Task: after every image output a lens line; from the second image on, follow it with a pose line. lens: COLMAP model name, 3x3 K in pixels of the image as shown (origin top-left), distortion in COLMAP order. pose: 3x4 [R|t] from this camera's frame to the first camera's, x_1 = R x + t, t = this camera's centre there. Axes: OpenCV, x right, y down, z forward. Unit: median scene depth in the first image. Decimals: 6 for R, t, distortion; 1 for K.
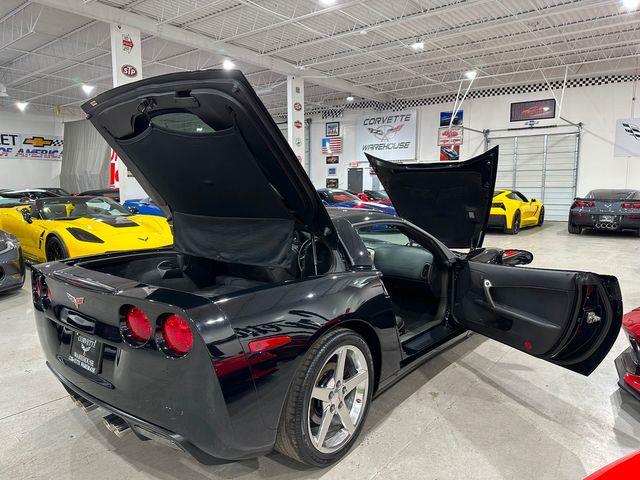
lens RADIAL K [[445.9, 0, 325.0], [0, 445.9, 242.2], [0, 0, 1]] dist [0.010941, -0.001975]
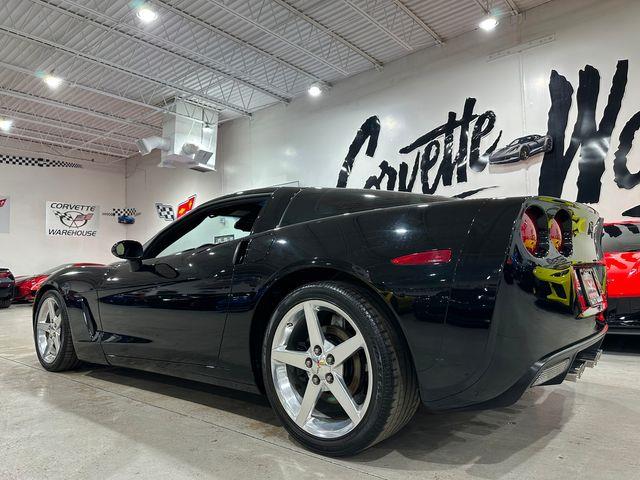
lens RADIAL K [[445.8, 0, 322.1], [0, 445.8, 242.7], [0, 0, 1]] dist [0.048620, -0.064952]
pose [[0.032918, 0.068961, 0.997076, -0.206573], [0.145171, 0.986707, -0.073037, 0.018789], [-0.988859, 0.147150, 0.022469, 0.210143]]
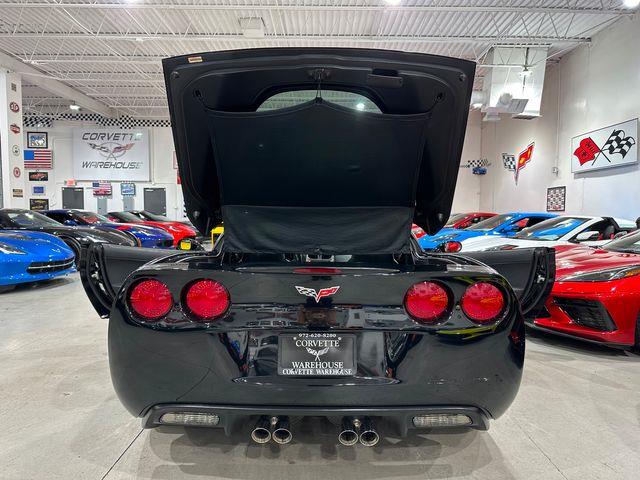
lens RADIAL K [[443.0, 0, 320.0], [0, 443.0, 240.0], [0, 0, 1]] dist [0.046492, -0.061317]
pose [[0.783914, -0.026410, 0.620307, -0.143216], [0.067998, 0.996737, -0.043496, 0.009254], [-0.617134, 0.076277, 0.783152, 0.047425]]
